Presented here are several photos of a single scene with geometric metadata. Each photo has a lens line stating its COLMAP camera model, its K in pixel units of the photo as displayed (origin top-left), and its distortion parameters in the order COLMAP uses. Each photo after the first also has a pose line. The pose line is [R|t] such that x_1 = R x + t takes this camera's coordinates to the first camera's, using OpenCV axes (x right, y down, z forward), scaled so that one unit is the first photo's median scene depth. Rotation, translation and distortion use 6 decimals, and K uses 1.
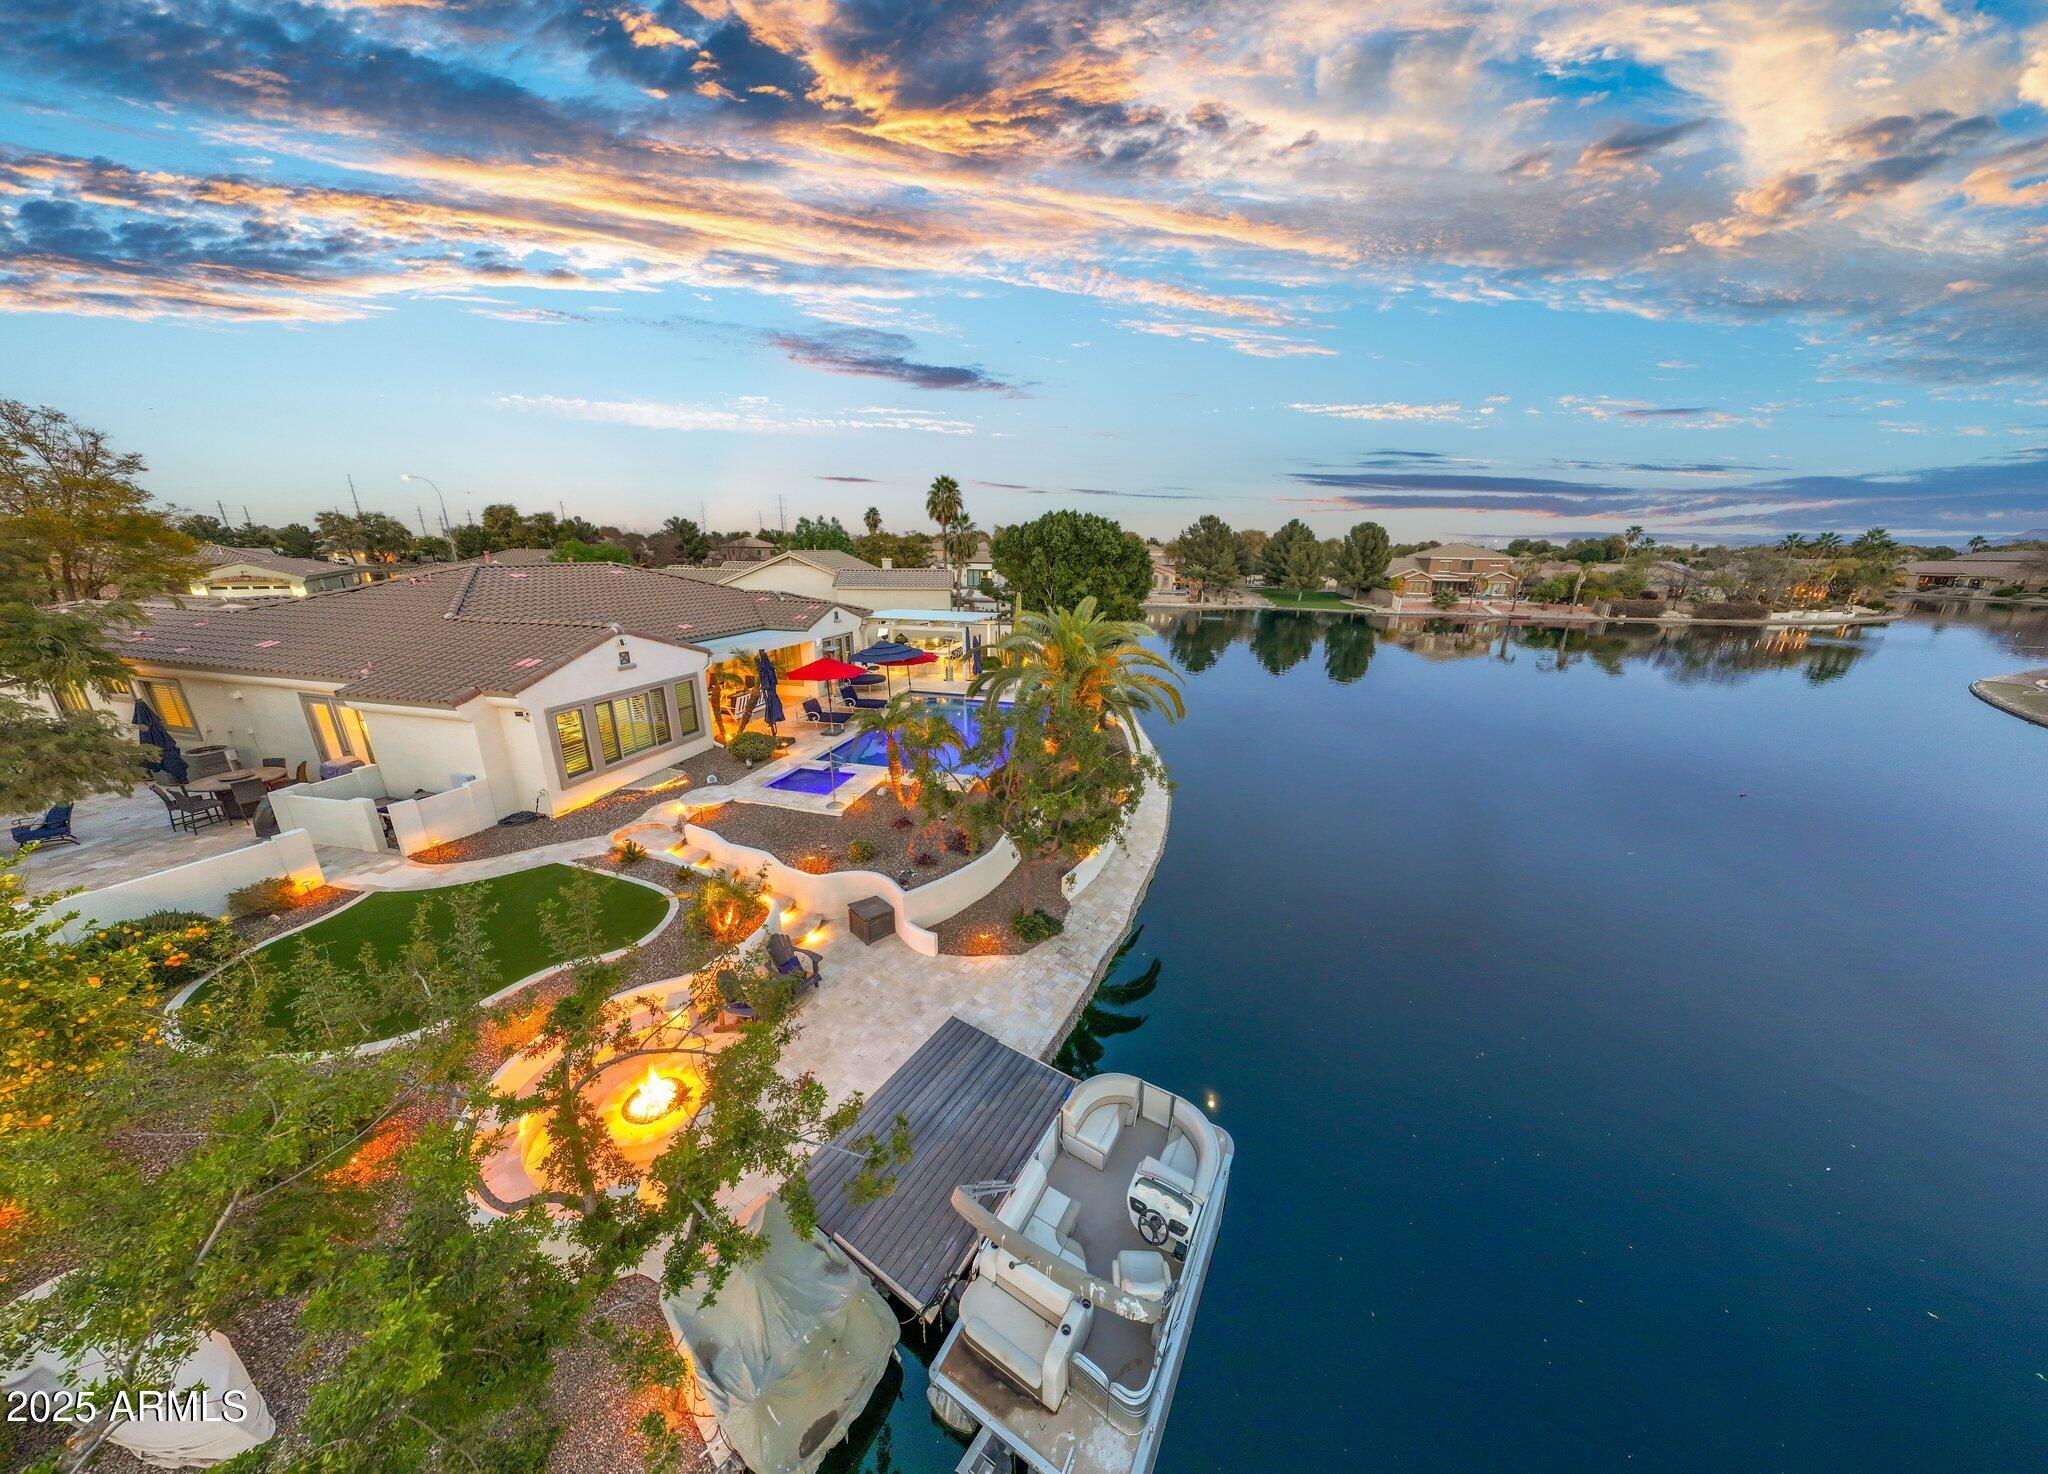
lens RADIAL K [[607.0, 0, 1024.0], [0, 607.0, 737.0], [0, 0, 1]] dist [0.002871, 0.000153]
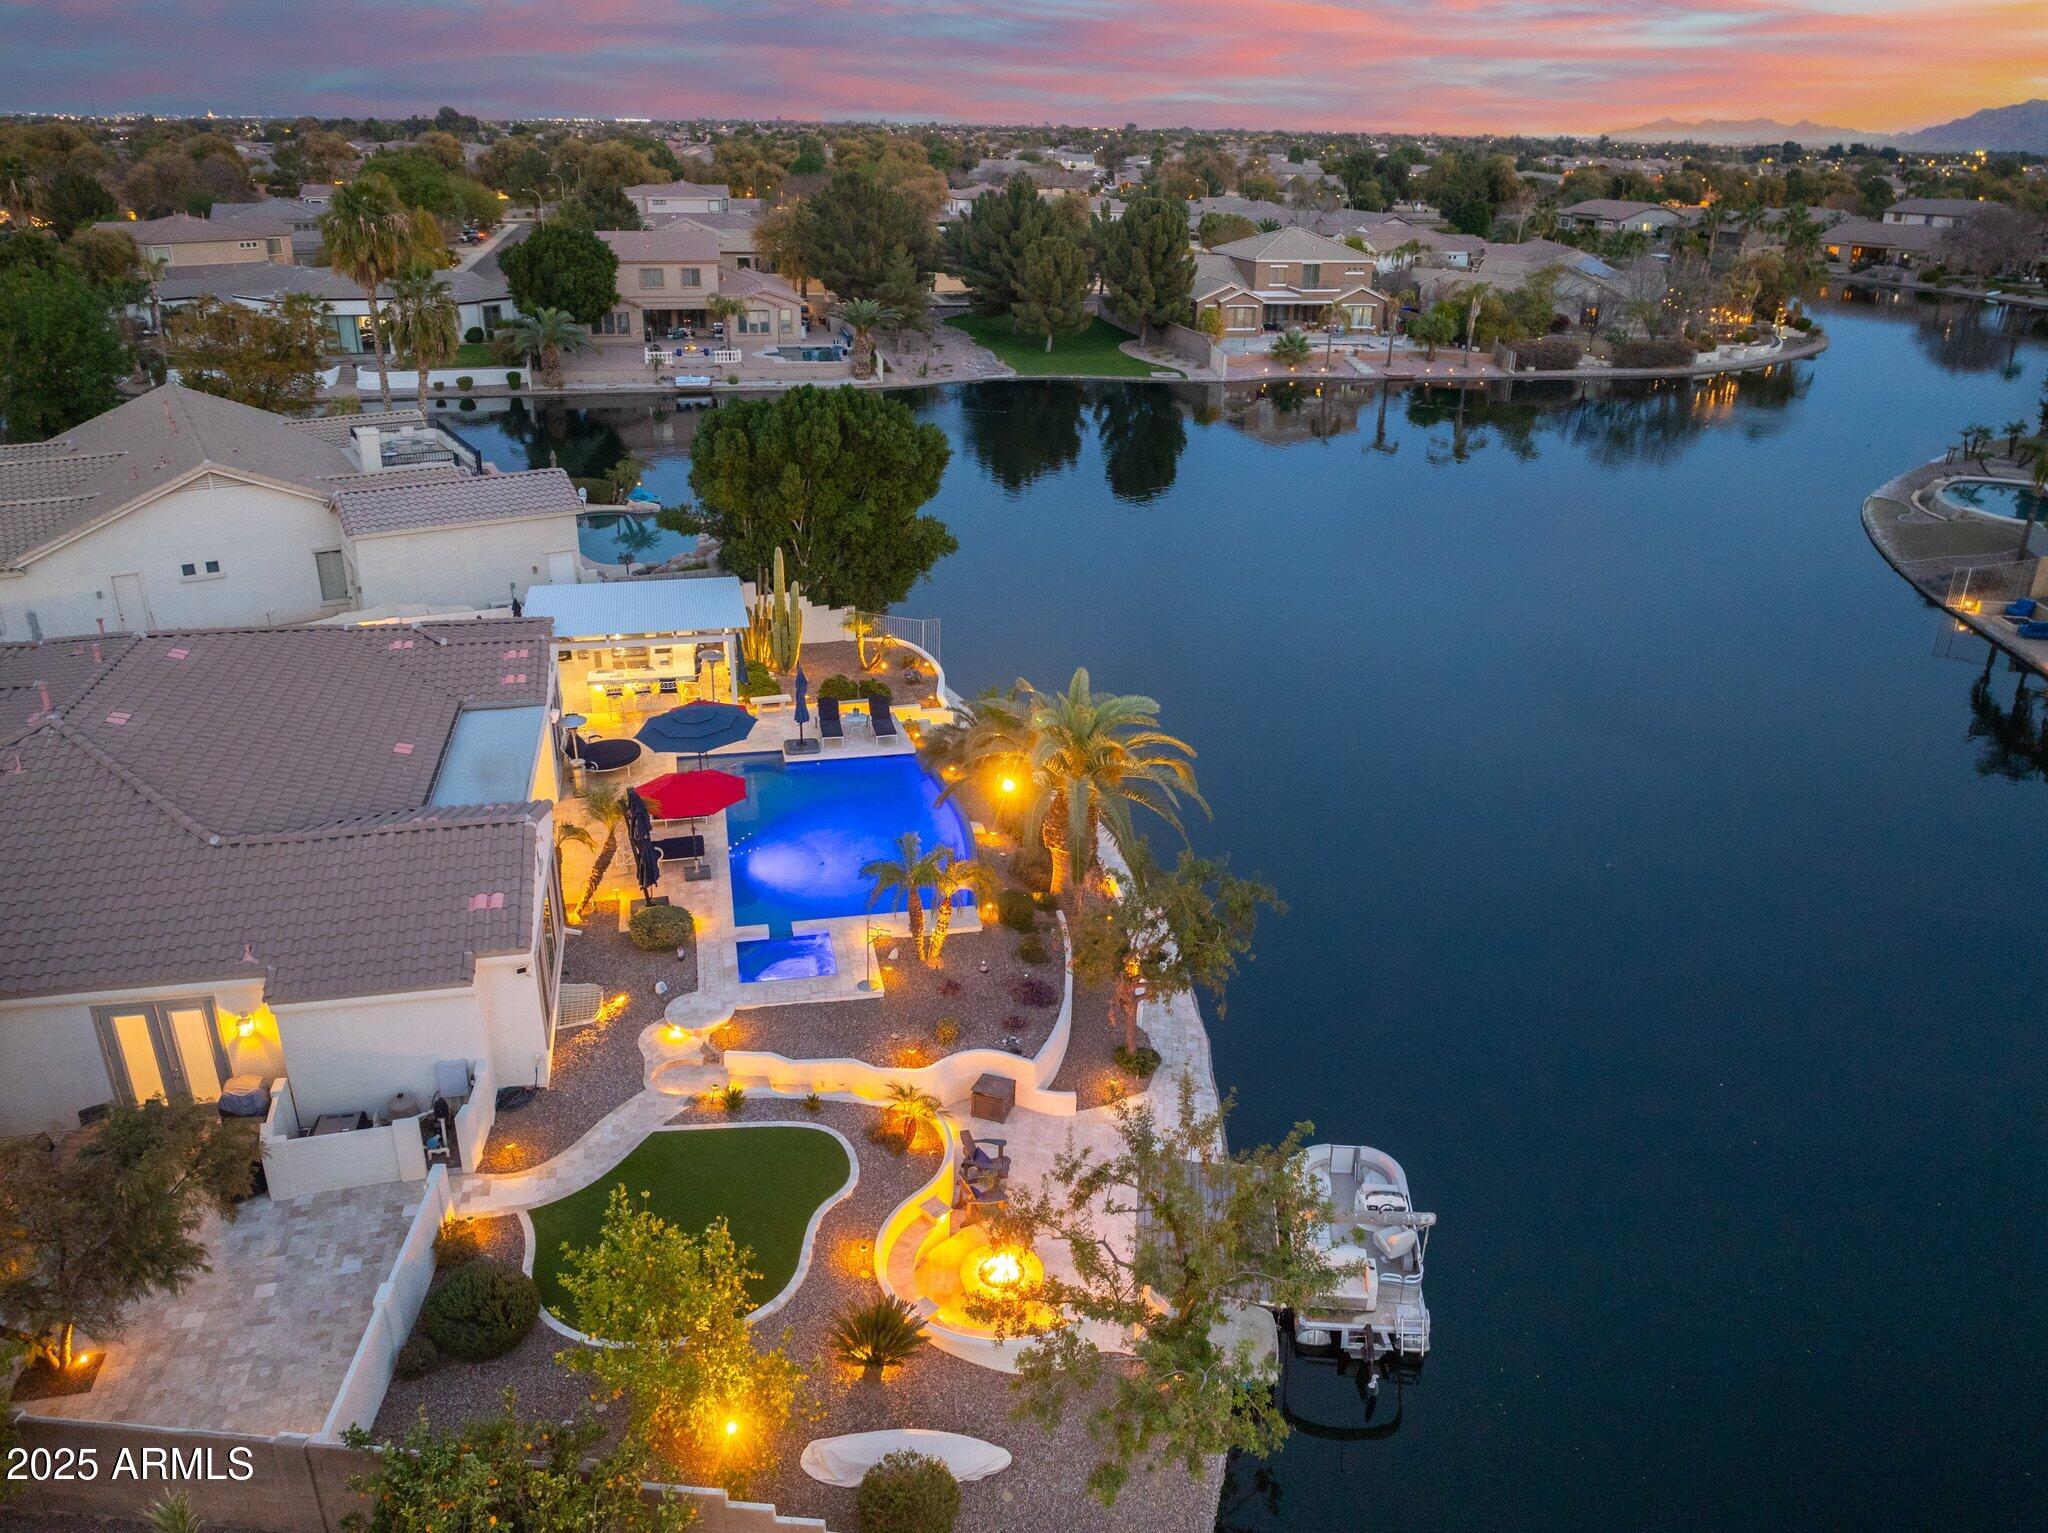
lens RADIAL K [[1435.1, 0, 1024.0], [0, 1435.1, 766.5], [0, 0, 1]] dist [-0.022452, 0.001399]
pose [[0.899509, -0.169631, 0.402629, -0.128061], [0.122586, 0.982523, 0.140075, -0.063748], [-0.419353, -0.076642, 0.904582, -0.123263]]
